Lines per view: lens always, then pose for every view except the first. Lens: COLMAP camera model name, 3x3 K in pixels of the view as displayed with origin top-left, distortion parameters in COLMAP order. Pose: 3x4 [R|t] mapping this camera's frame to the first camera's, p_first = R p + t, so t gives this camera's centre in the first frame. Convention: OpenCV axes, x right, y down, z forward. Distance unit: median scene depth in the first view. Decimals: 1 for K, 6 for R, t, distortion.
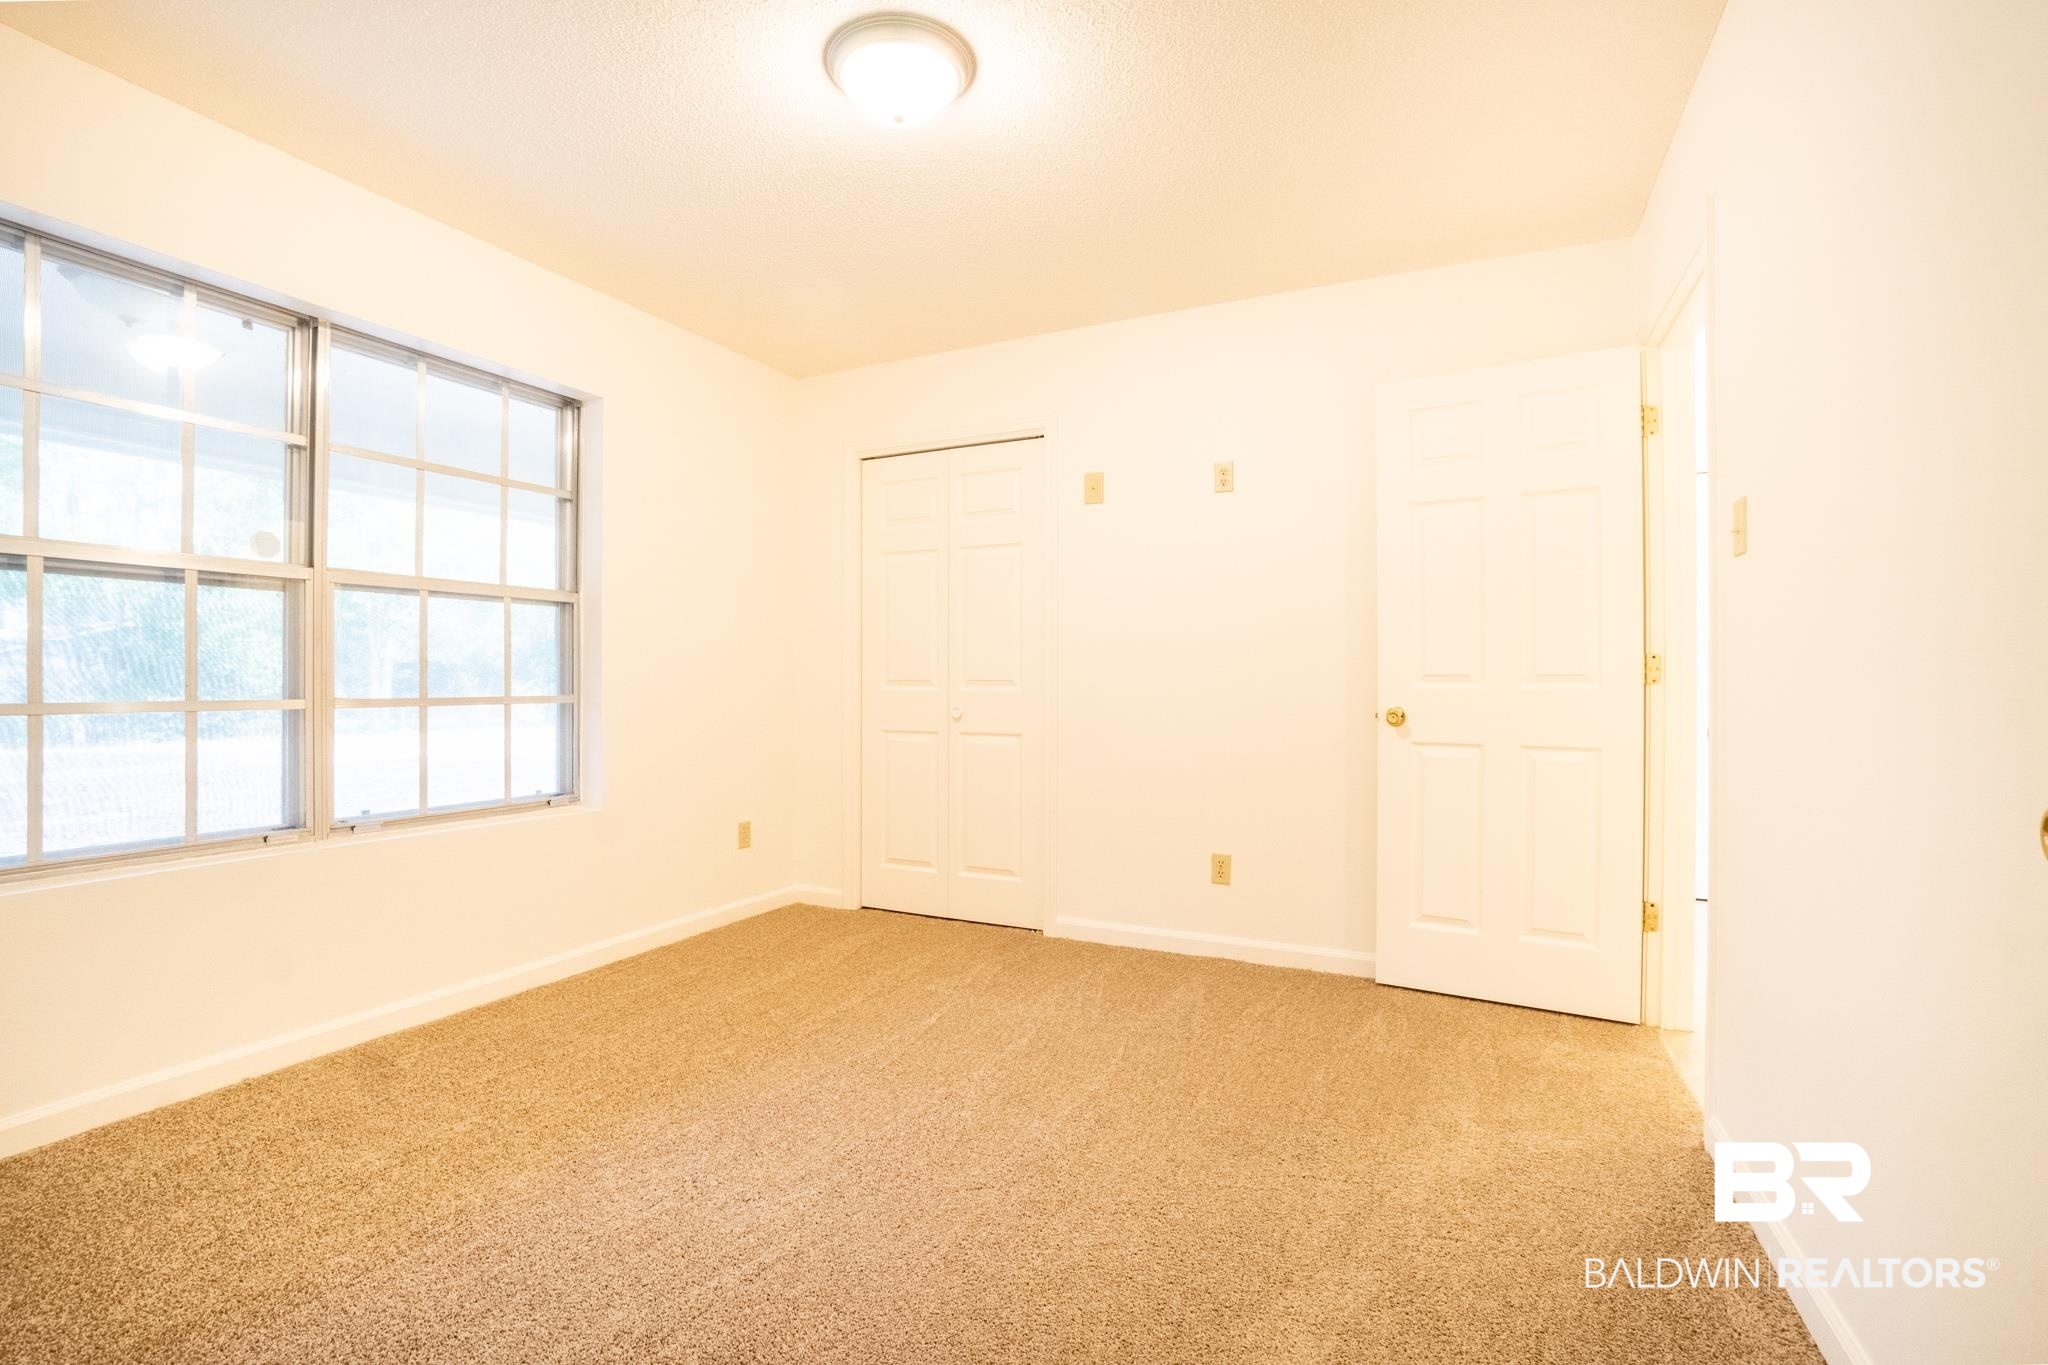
lens RADIAL K [[948.6, 0, 1001.3], [0, 948.6, 680.8], [0, 0, 1]] dist [-0.062148, 0.022512]
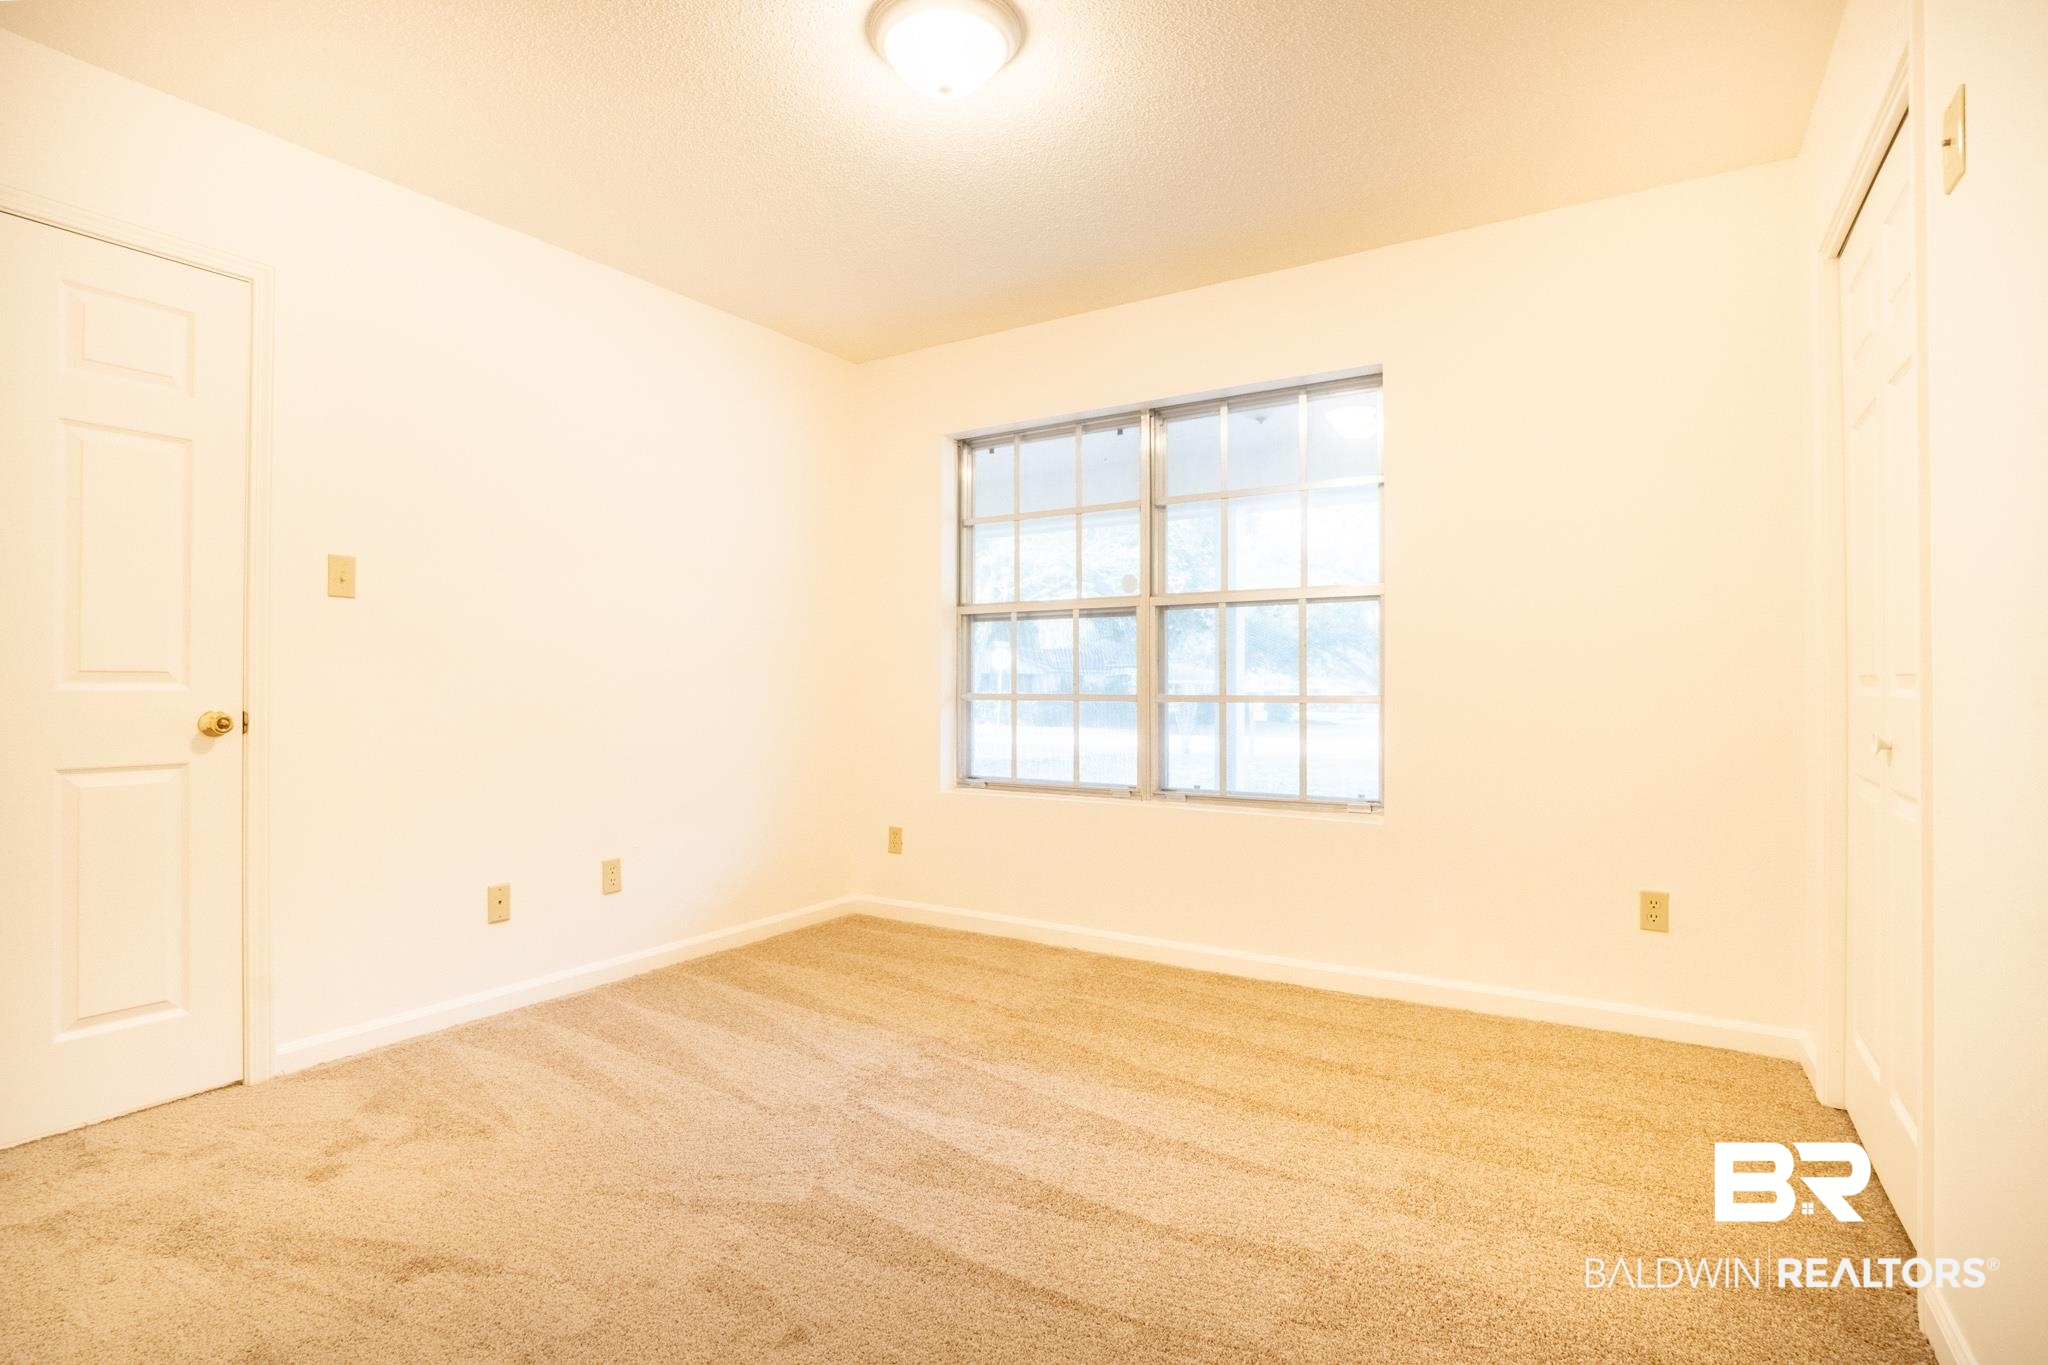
lens RADIAL K [[877.7, 0, 1222.6], [0, 877.7, 680.9], [0, 0, 1]] dist [-0.000337, 0.000019]
pose [[0.033865, -0.001415, -0.999425, 0.523062], [0.005078, 0.999986, -0.001243, 0.001264], [0.999414, -0.005033, 0.033871, 1.054746]]
